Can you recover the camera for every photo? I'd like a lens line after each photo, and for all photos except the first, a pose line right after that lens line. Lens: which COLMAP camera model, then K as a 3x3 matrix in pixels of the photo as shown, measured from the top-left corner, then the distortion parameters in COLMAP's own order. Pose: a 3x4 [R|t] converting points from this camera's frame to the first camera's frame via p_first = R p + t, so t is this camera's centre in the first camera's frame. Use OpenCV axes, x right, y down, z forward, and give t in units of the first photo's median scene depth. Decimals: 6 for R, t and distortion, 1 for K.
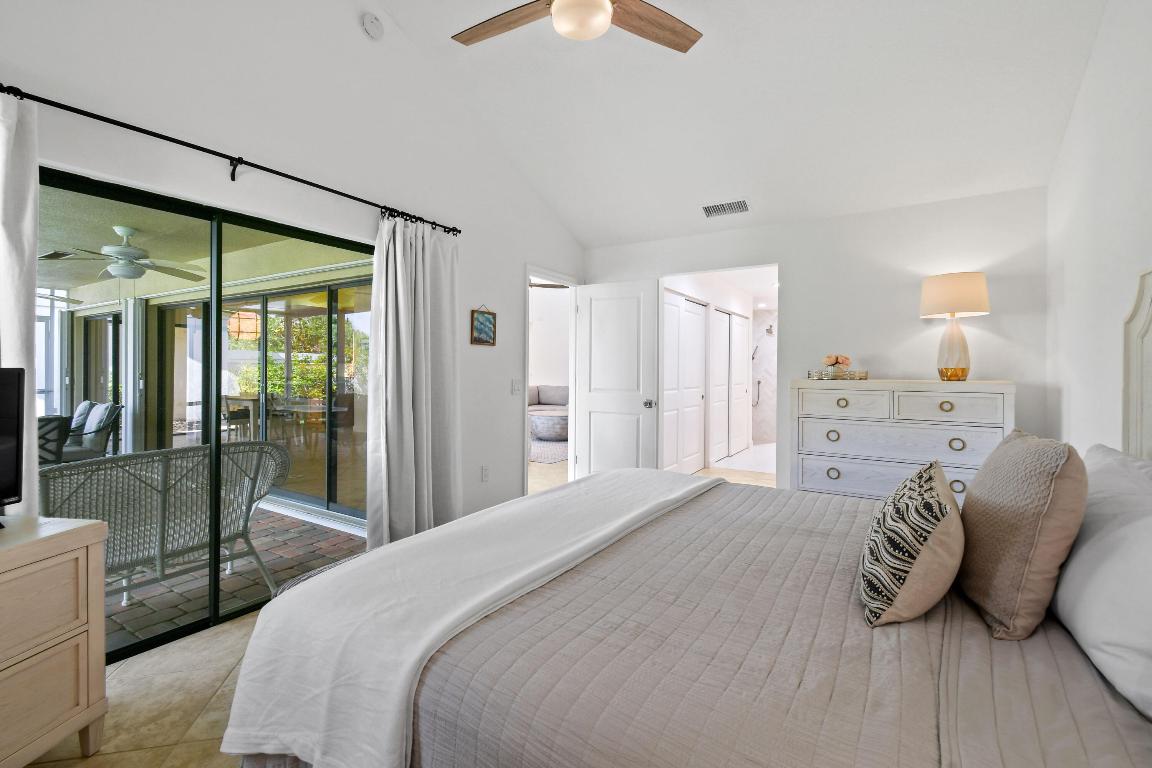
lens RADIAL K [[513.5, 0, 579.0], [0, 513.5, 374.6], [0, 0, 1]] dist [0.007399, -0.003442]
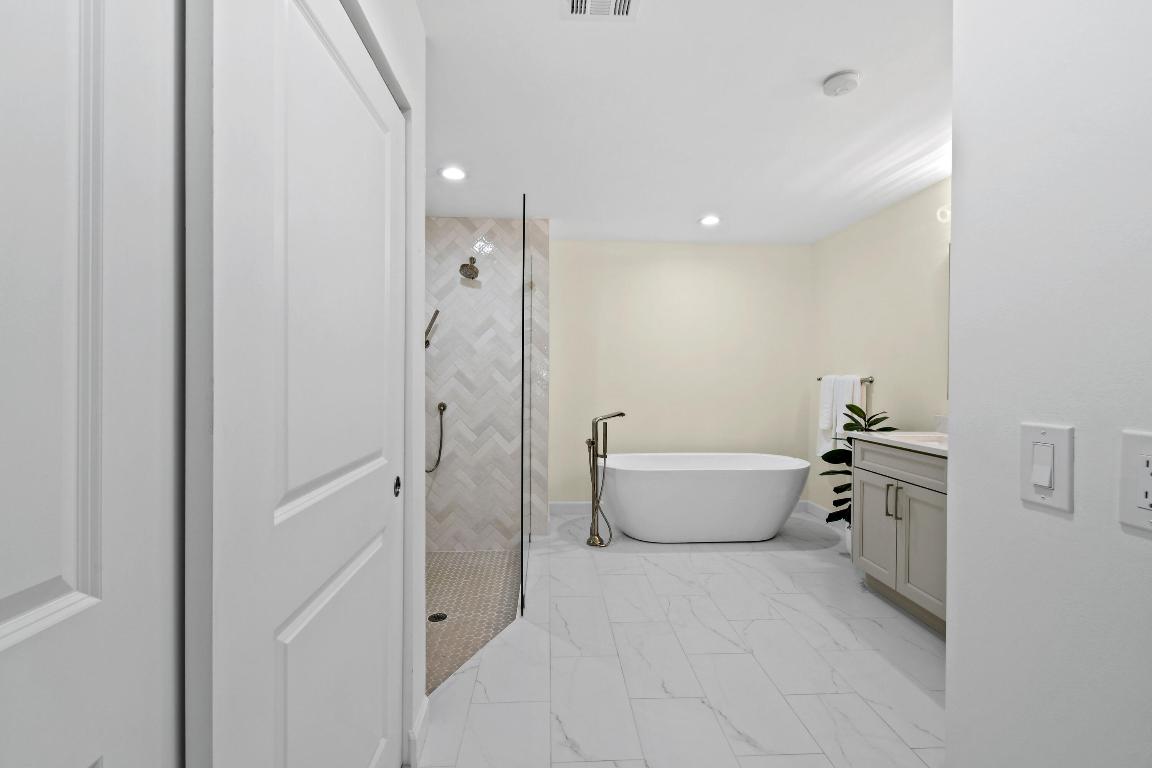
lens RADIAL K [[513.5, 0, 575.0], [0, 513.5, 379.6], [0, 0, 1]] dist [0.007399, -0.003442]
pose [[0.803959, -0.001877, 0.594682, 0.209460], [0.002323, 0.999997, 0.000016, -0.005412], [-0.594680, 0.001368, 0.803961, 0.654896]]
